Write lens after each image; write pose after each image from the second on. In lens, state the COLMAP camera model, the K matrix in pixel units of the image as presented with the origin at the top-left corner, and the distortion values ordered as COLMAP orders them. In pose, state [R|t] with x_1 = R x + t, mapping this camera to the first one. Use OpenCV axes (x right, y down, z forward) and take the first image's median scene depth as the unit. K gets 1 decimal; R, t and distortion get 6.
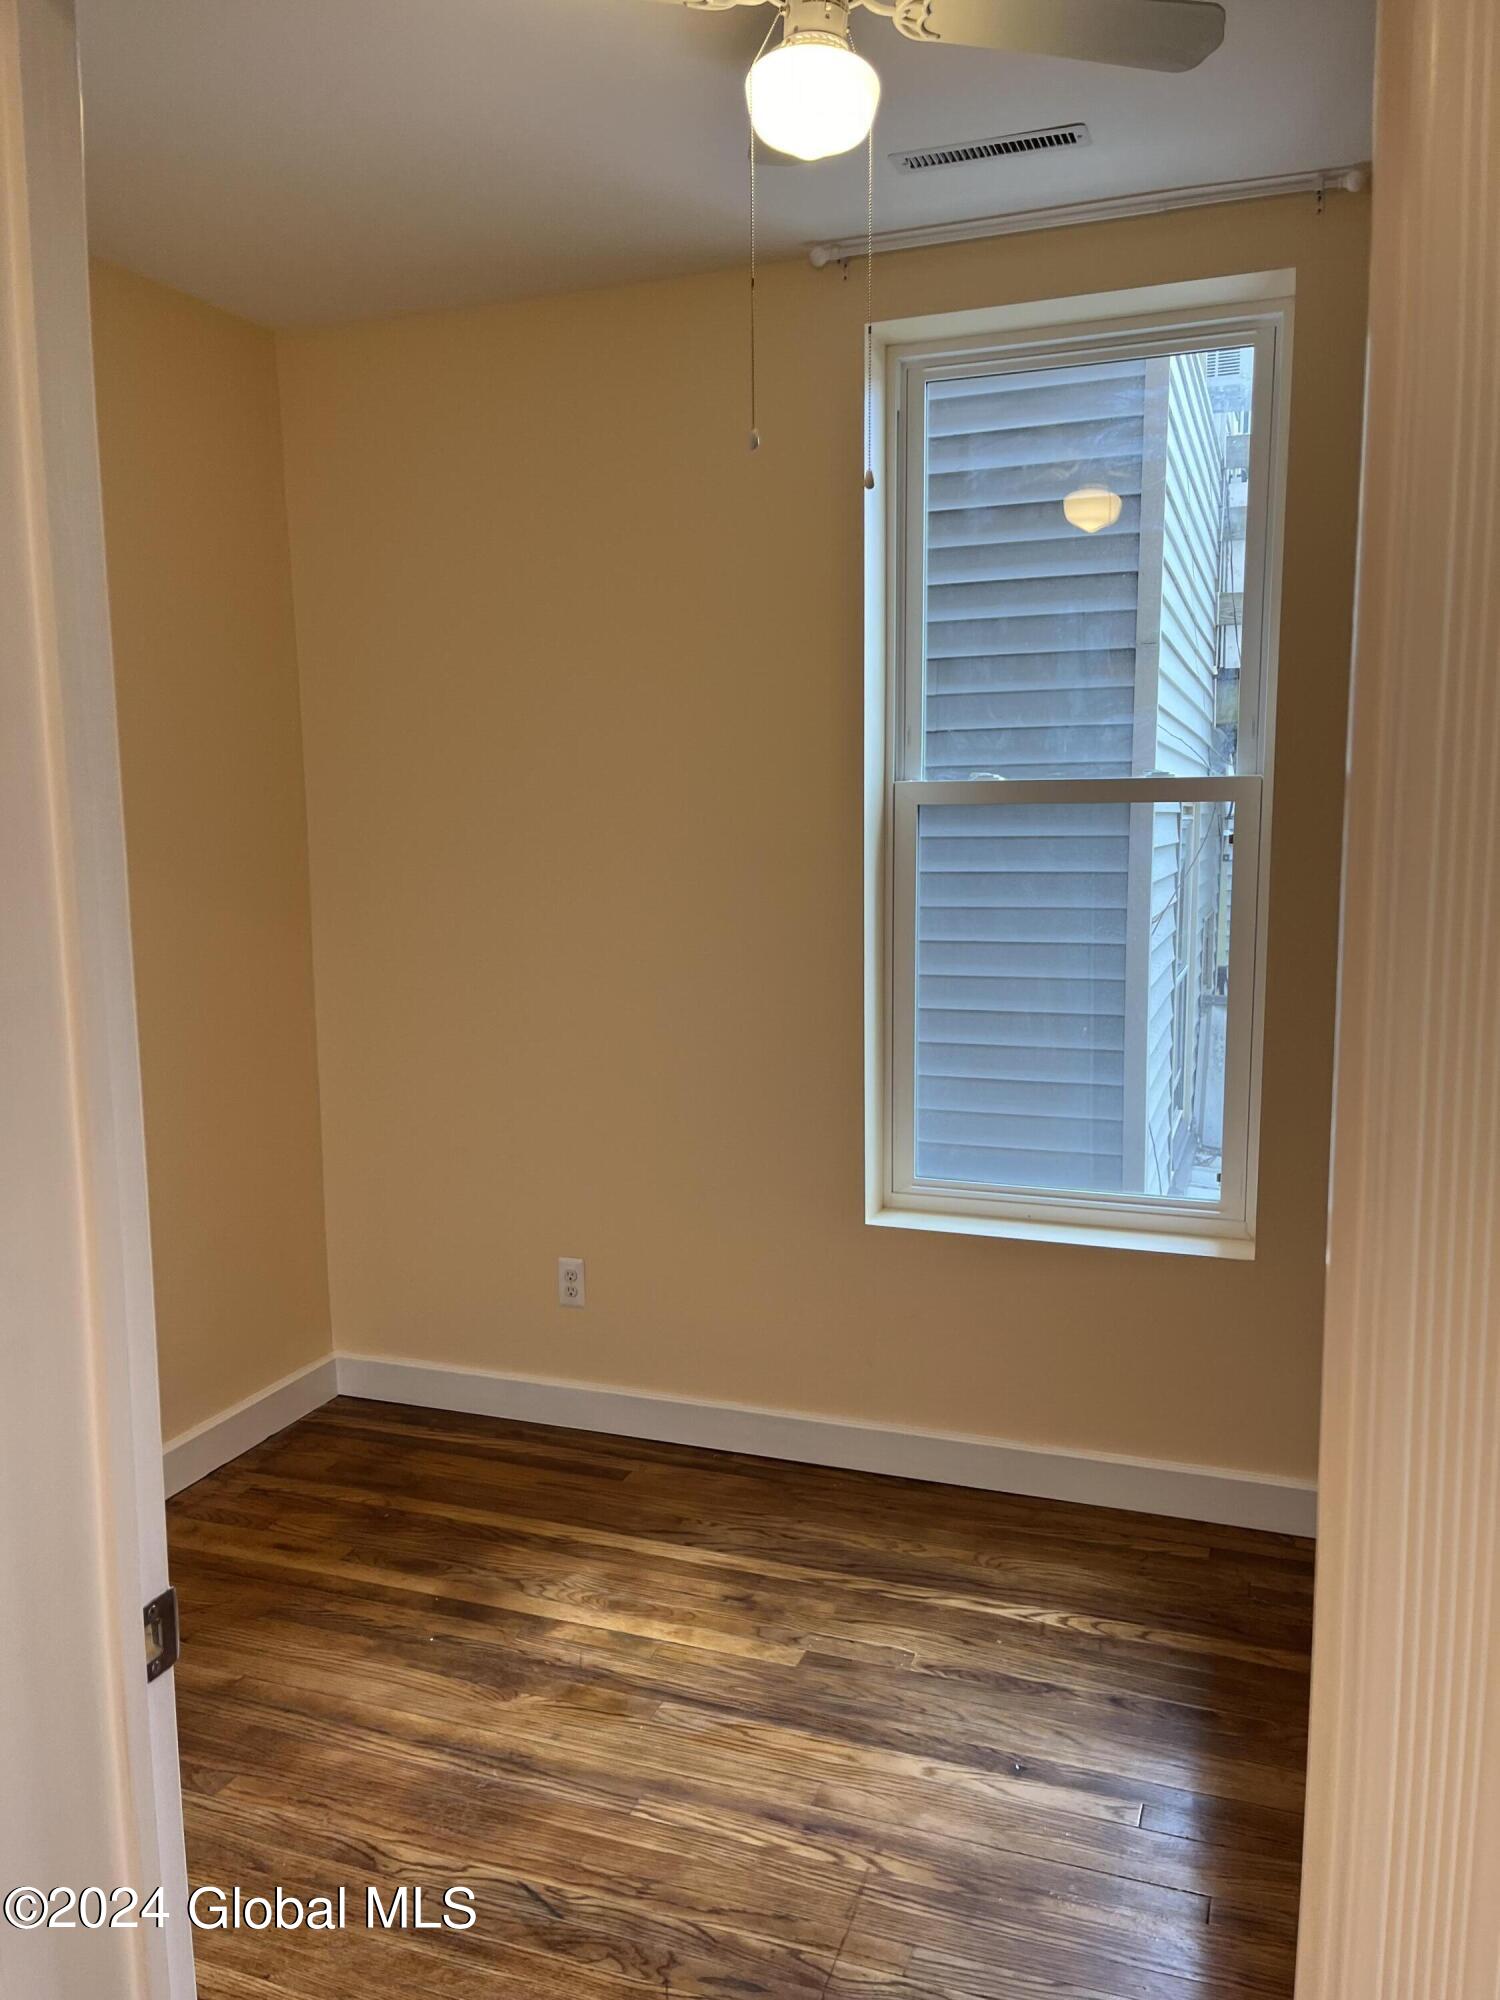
lens RADIAL K [[1519.6, 0, 750.4], [0, 1519.6, 999.8], [0, 0, 1]] dist [-0.001944, -0.045205]
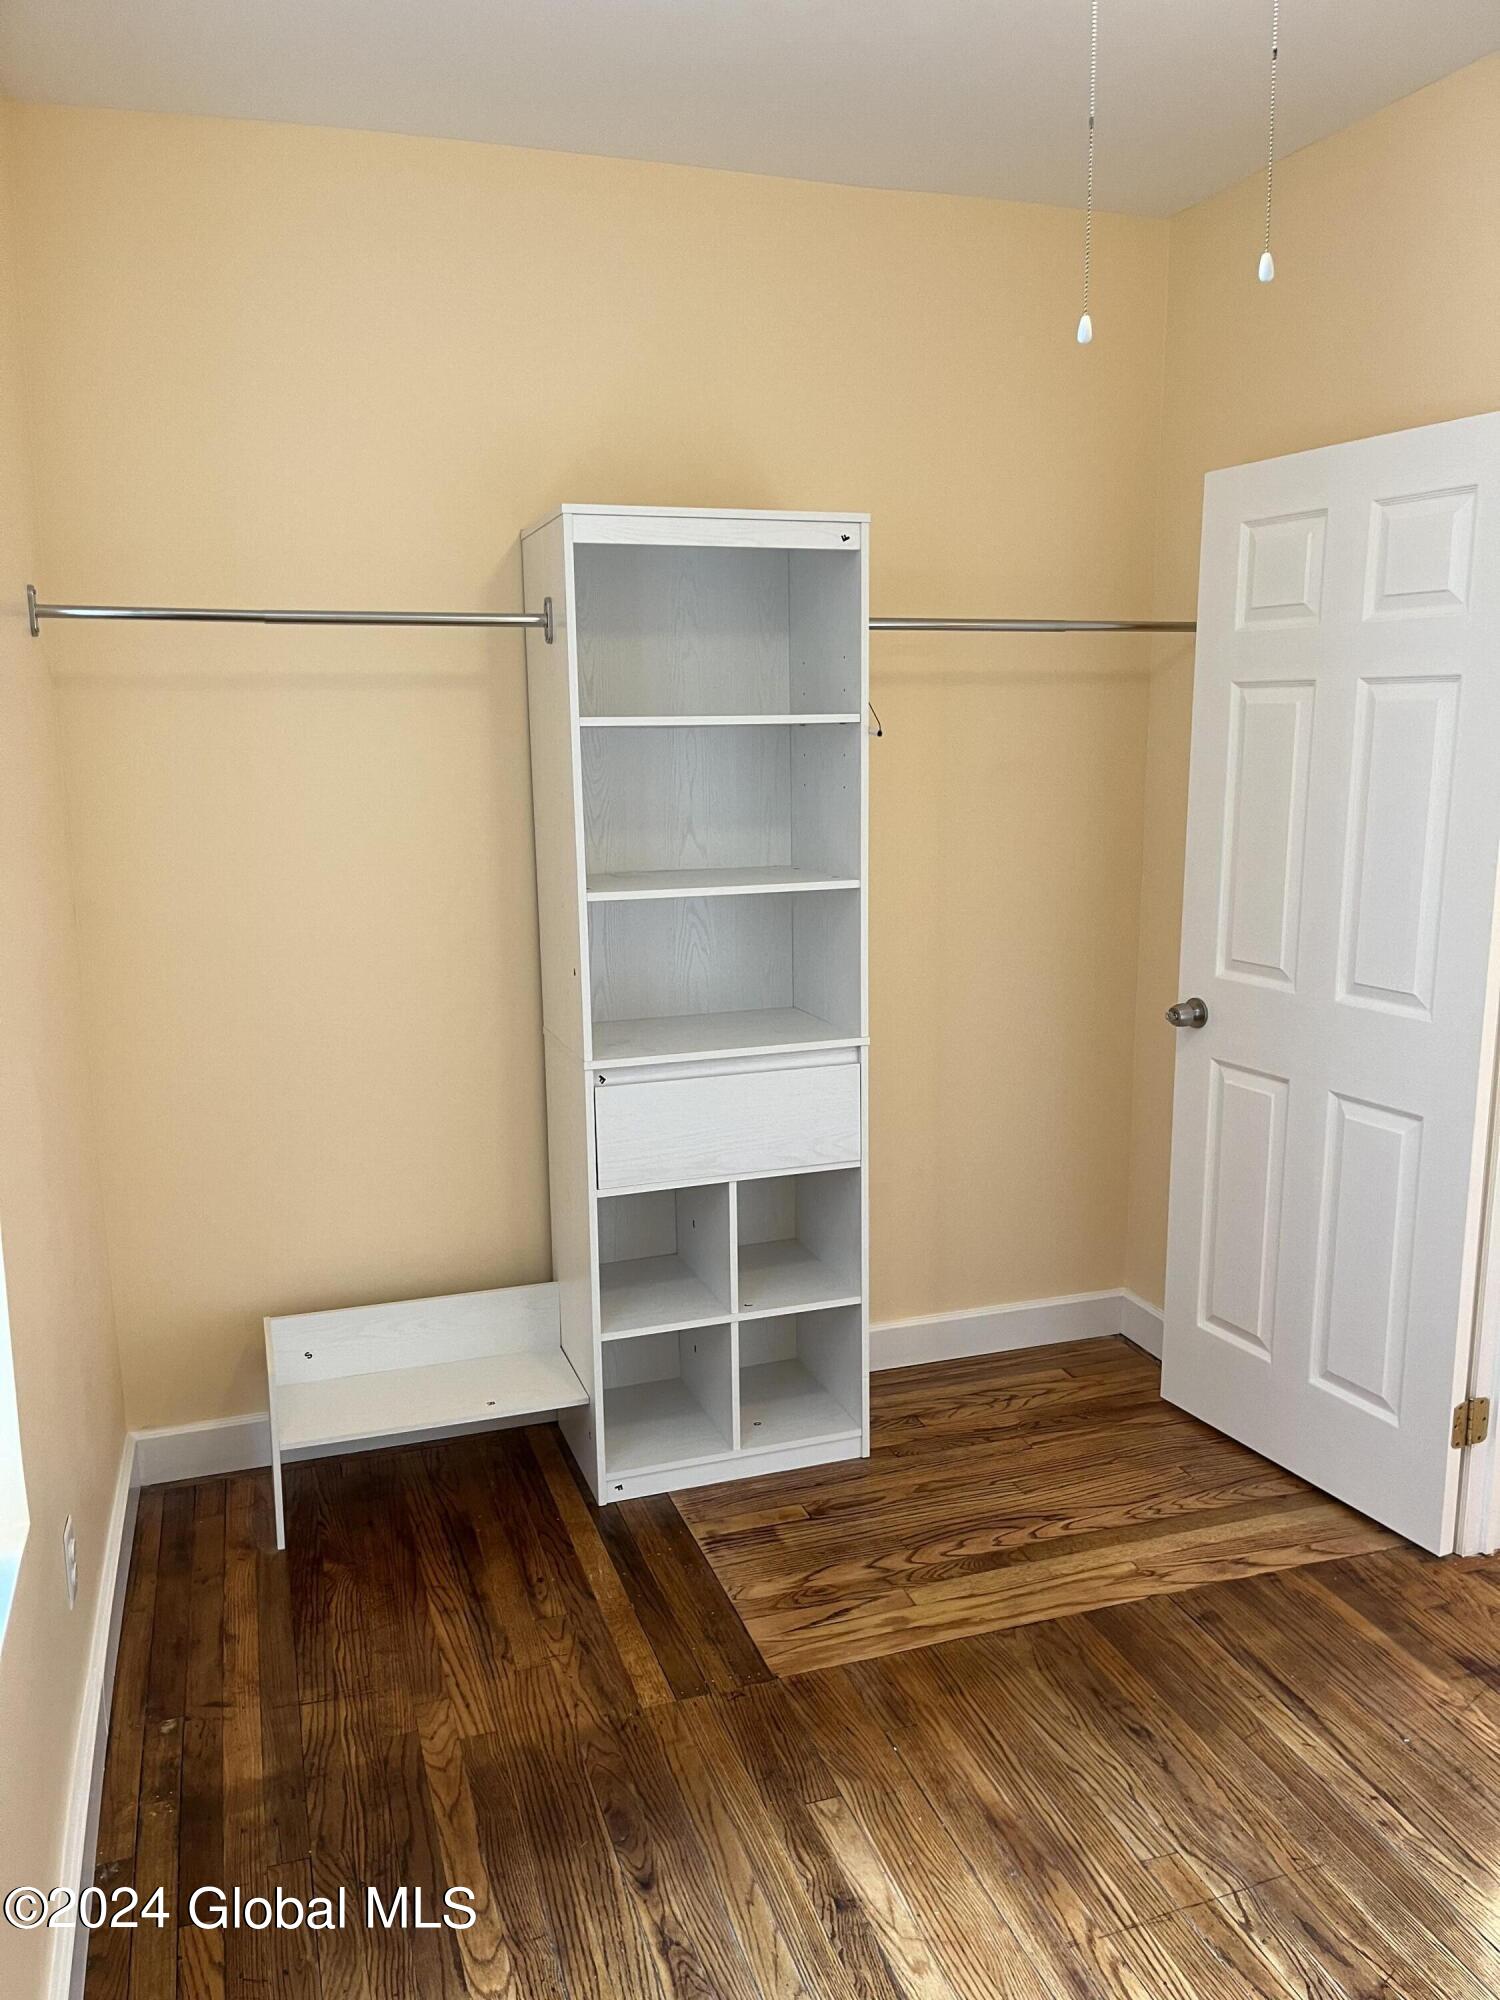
lens RADIAL K [[1519.6, 0, 751.7], [0, 1519.6, 1000.6], [0, 0, 1]] dist [-0.001944, -0.045205]
pose [[-0.624453, -0.136580, 0.769028, -0.419105], [0.112679, 0.958540, 0.261732, -0.228564], [-0.772892, 0.250093, -0.583174, 1.590800]]
